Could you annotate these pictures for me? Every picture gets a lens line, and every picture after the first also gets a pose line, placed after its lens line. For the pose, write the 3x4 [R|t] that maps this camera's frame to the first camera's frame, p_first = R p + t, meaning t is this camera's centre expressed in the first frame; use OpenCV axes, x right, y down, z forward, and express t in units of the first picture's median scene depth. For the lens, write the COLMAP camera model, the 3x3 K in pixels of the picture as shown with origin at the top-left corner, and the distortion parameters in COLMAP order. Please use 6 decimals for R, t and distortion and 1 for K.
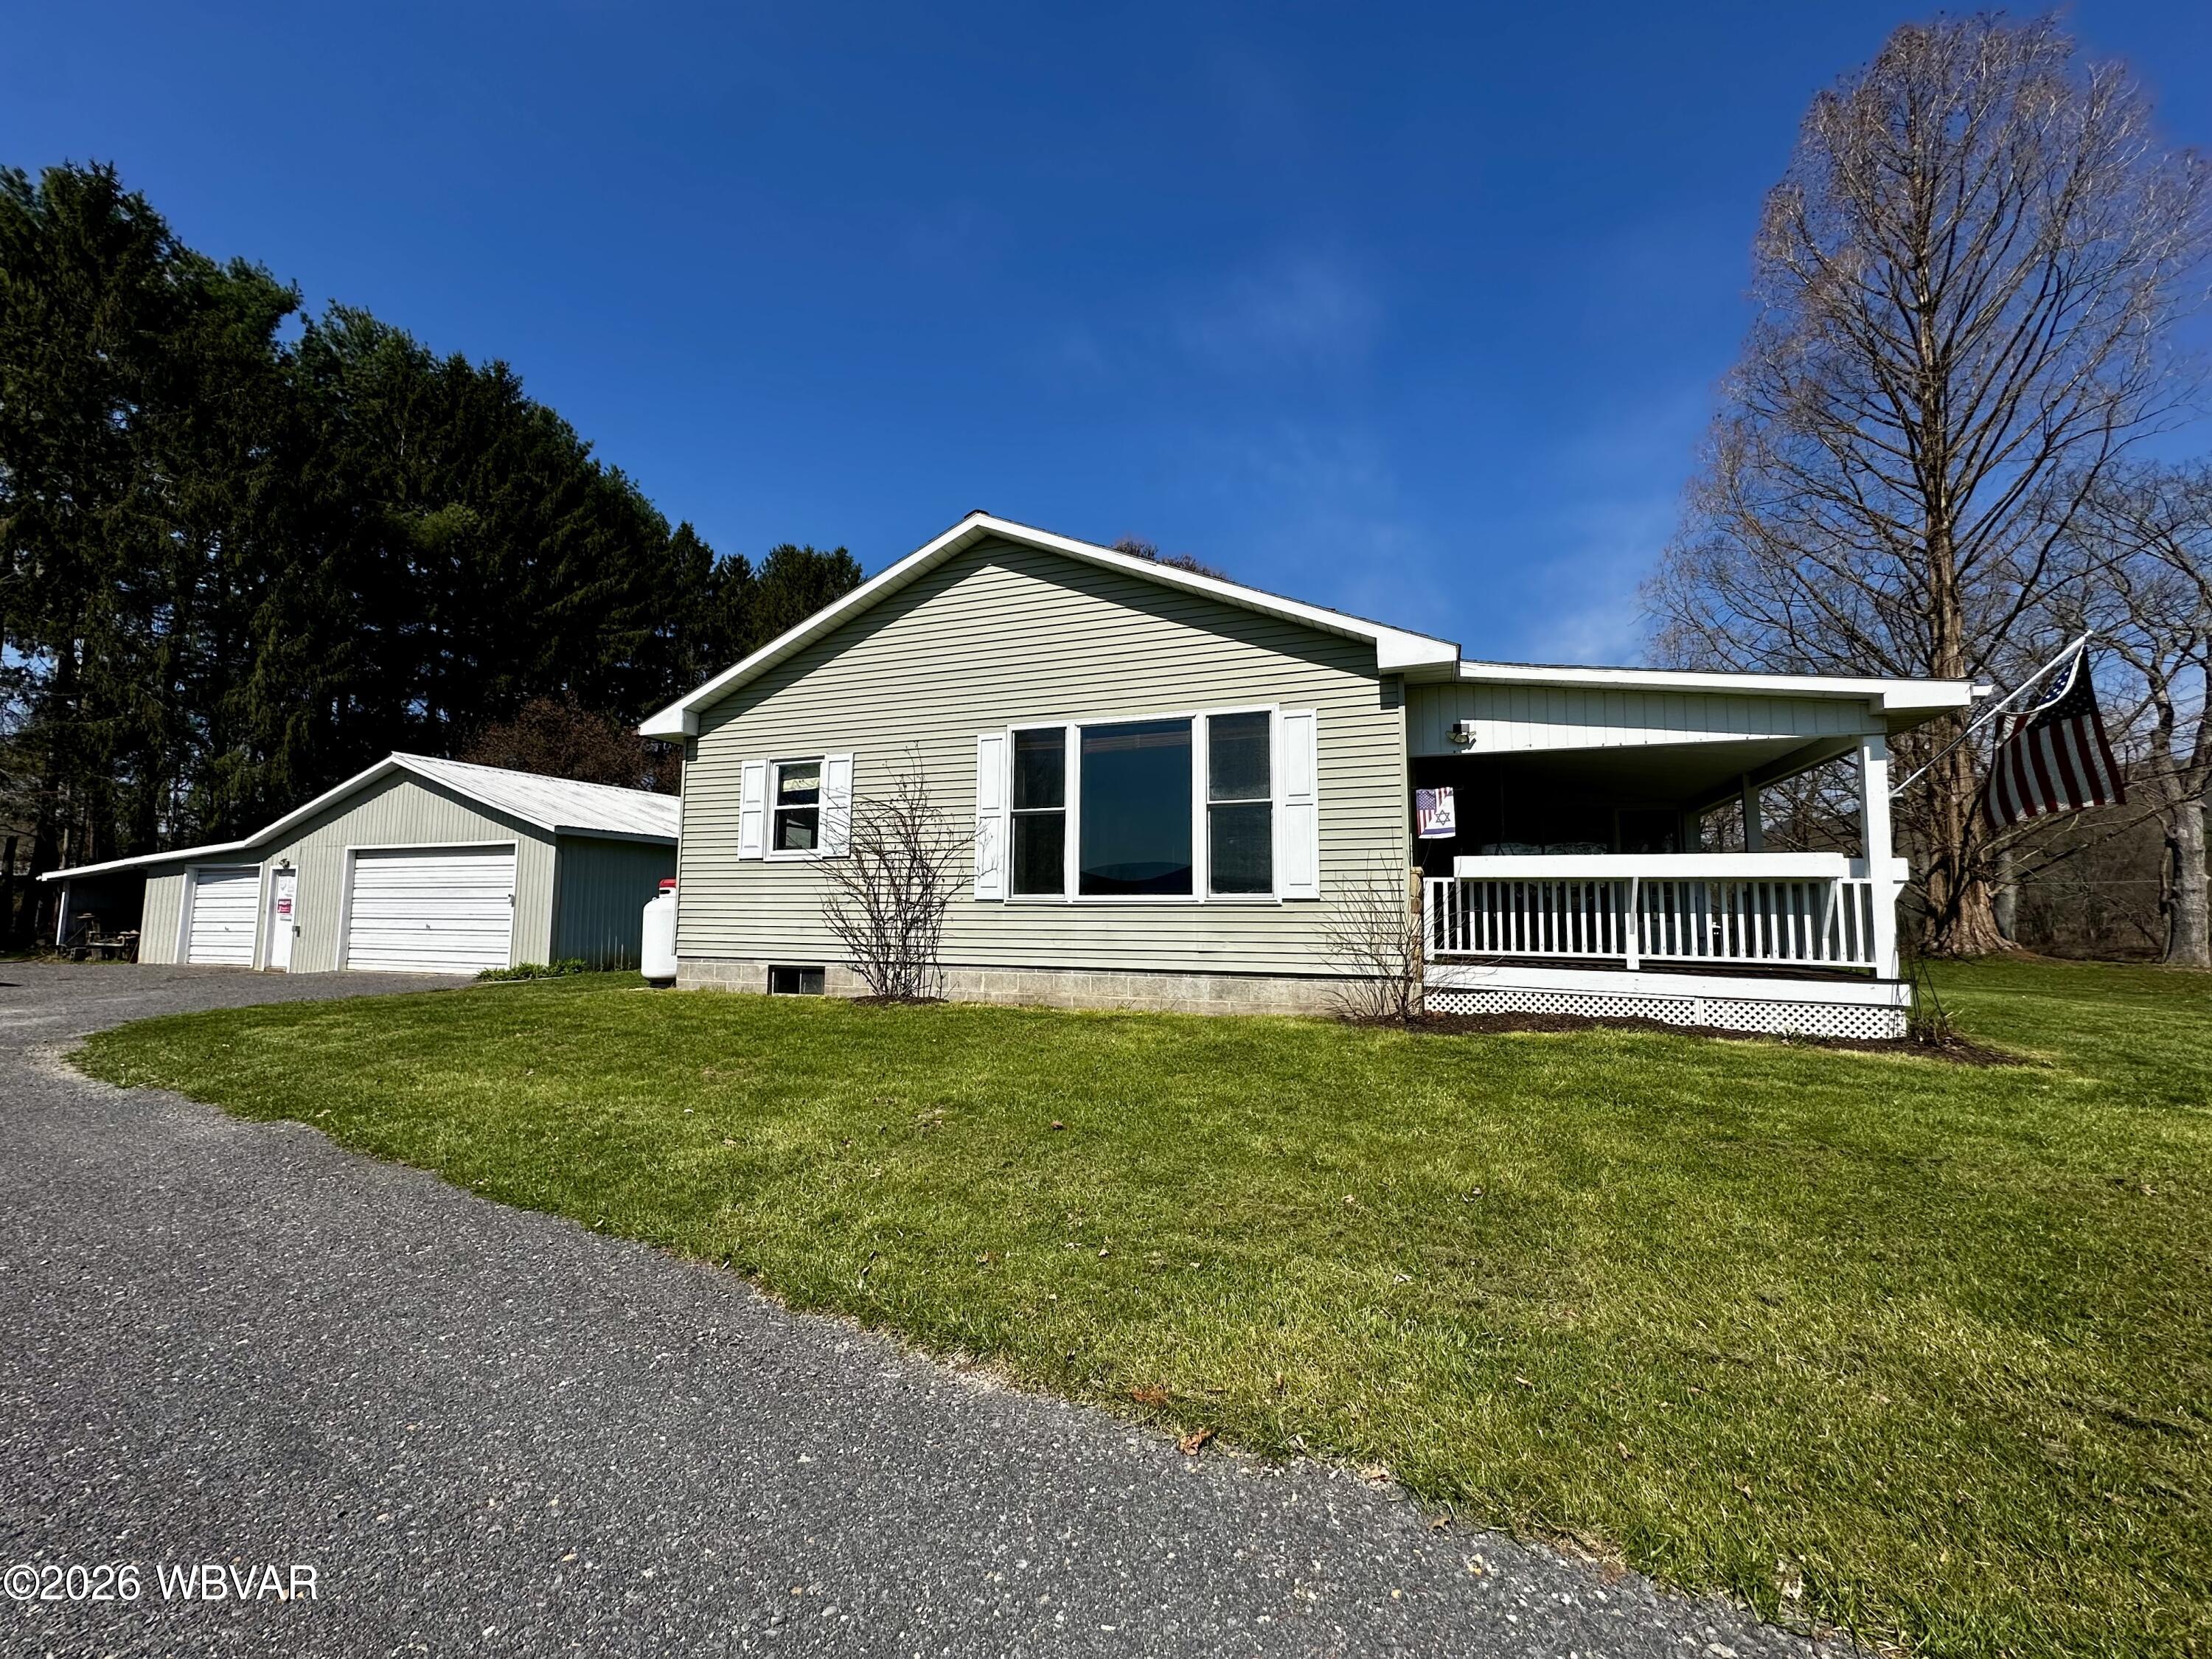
lens RADIAL K [[882.3, 0, 1106.1], [0, 882.3, 831.1], [0, 0, 1]] dist [-0.003171, 0.000669]
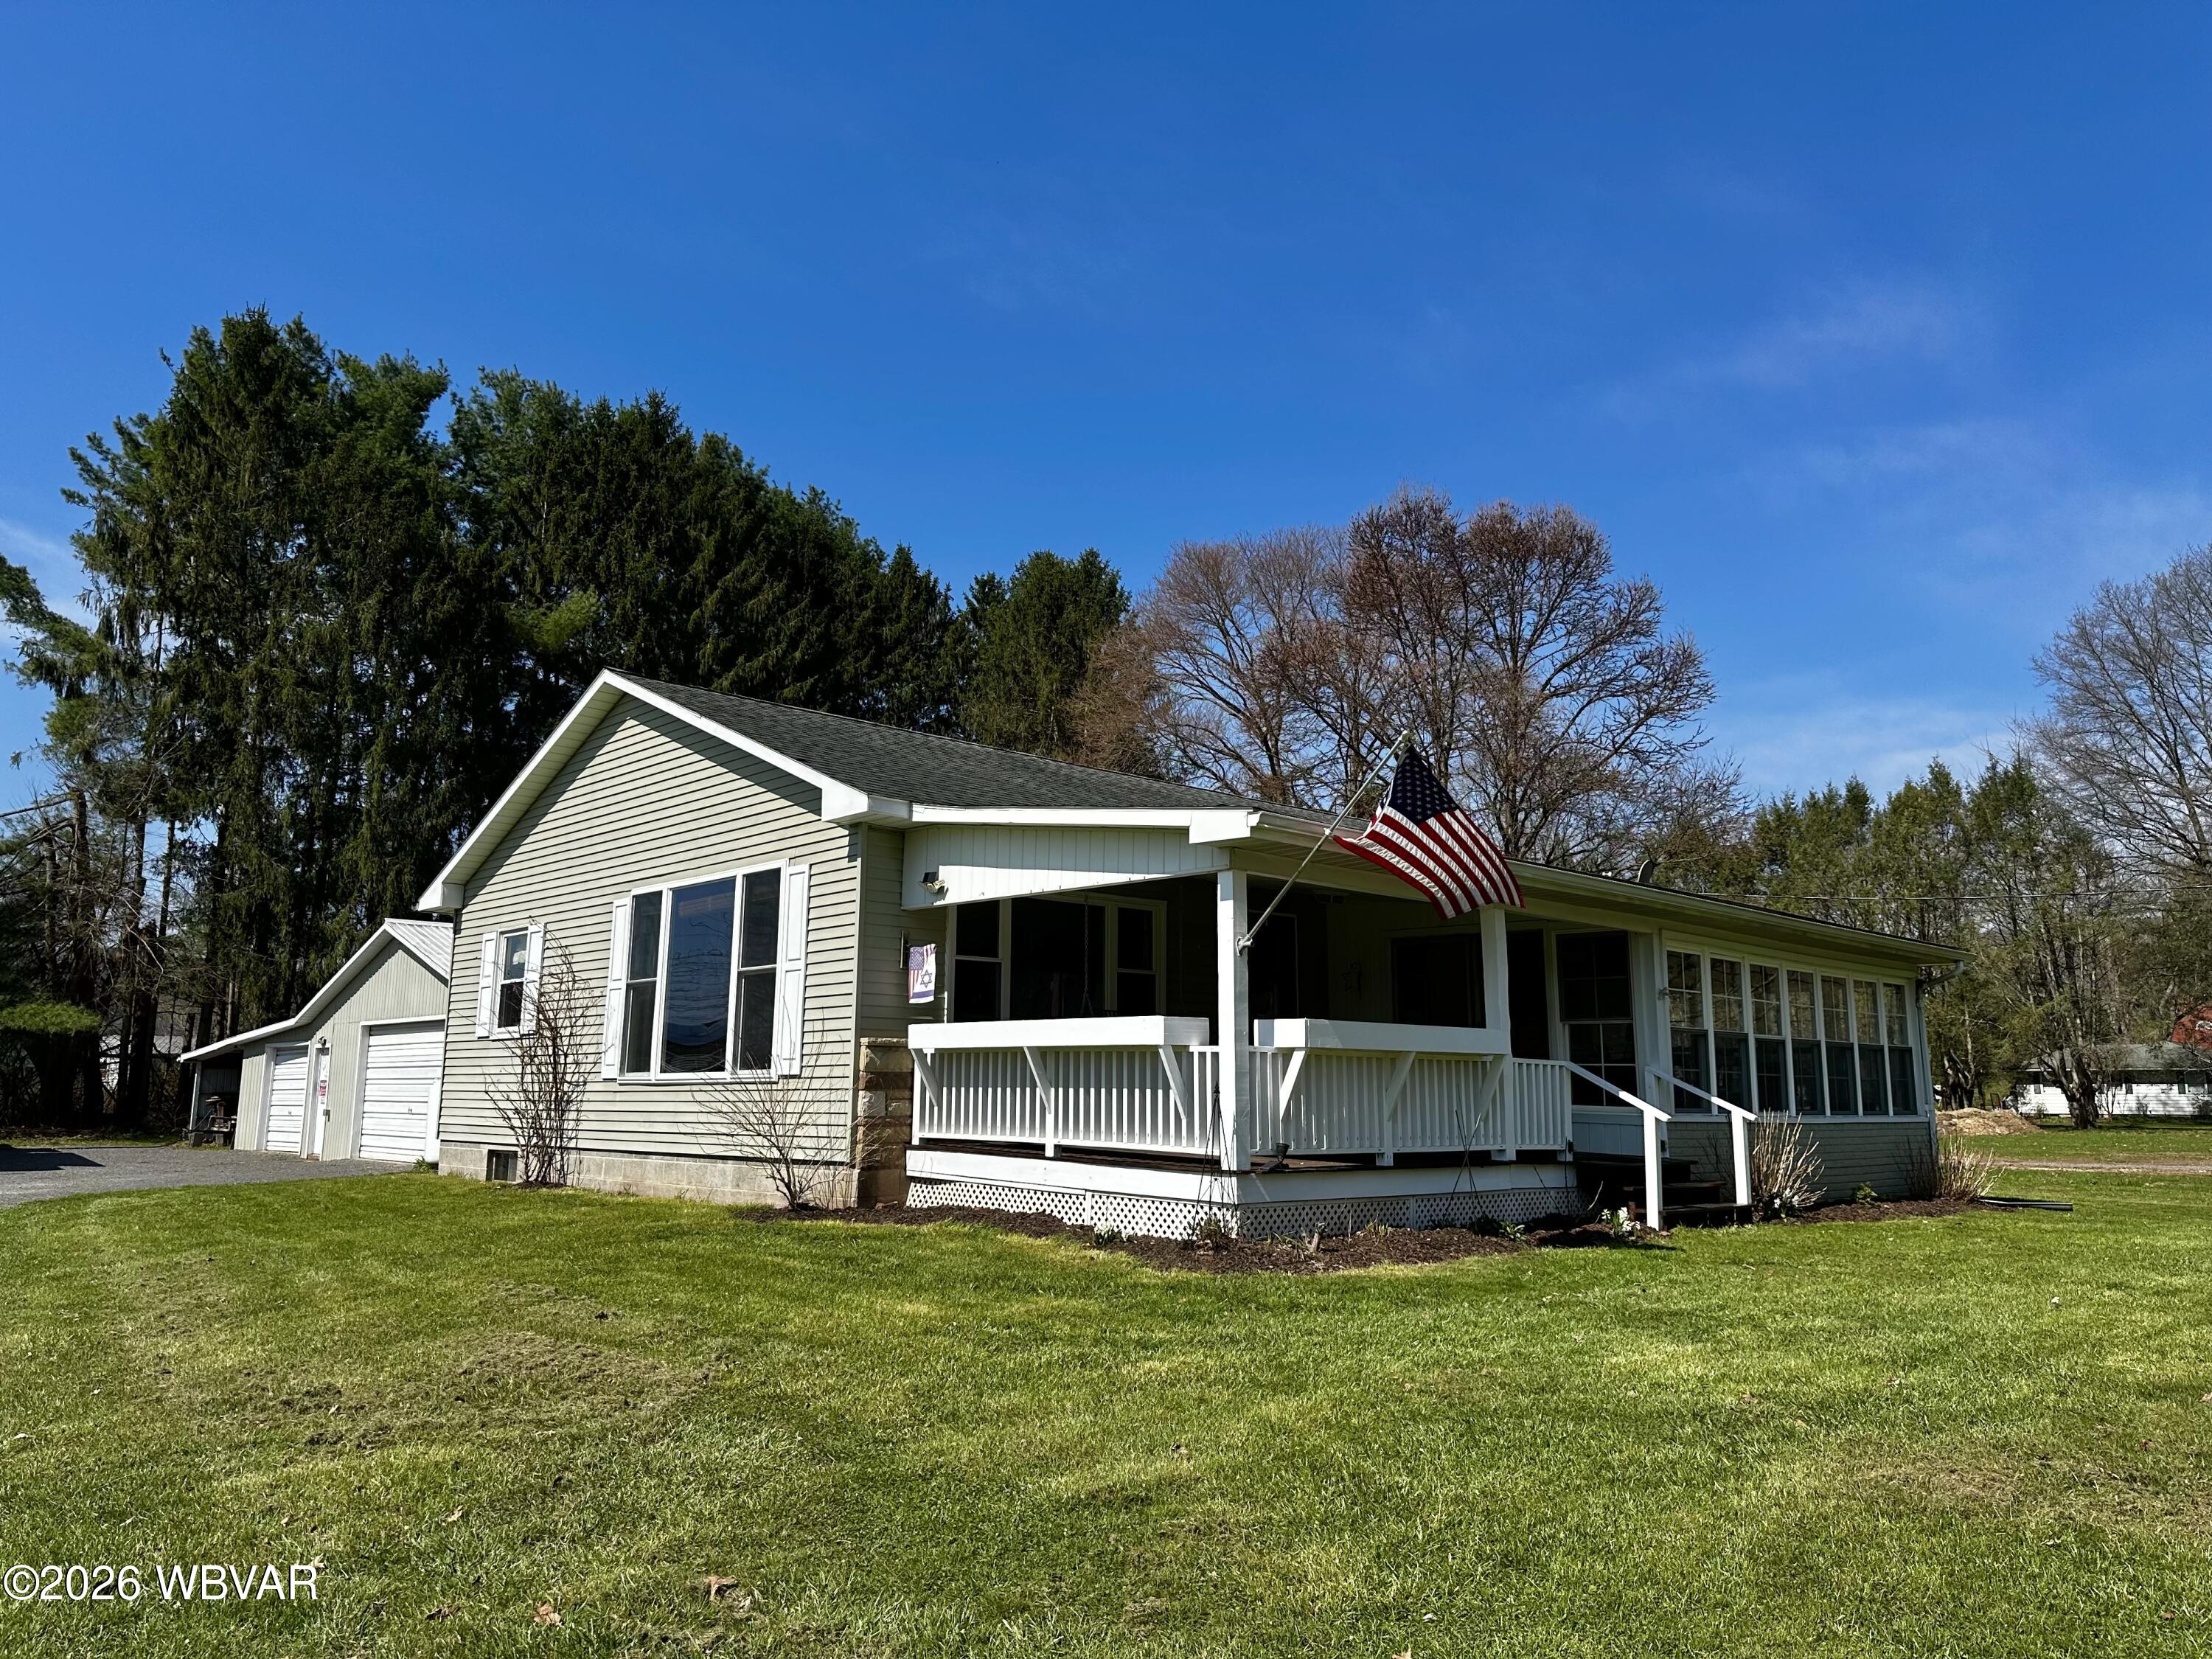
lens RADIAL K [[1536.4, 0, 1101.2], [0, 1536.4, 838.1], [0, 0, 1]] dist [0.142088, -0.215770]
pose [[0.896686, -0.072000, -0.436772, 0.541420], [0.041253, 0.995982, -0.079491, -0.011569], [0.440741, 0.053261, 0.896053, -0.134429]]
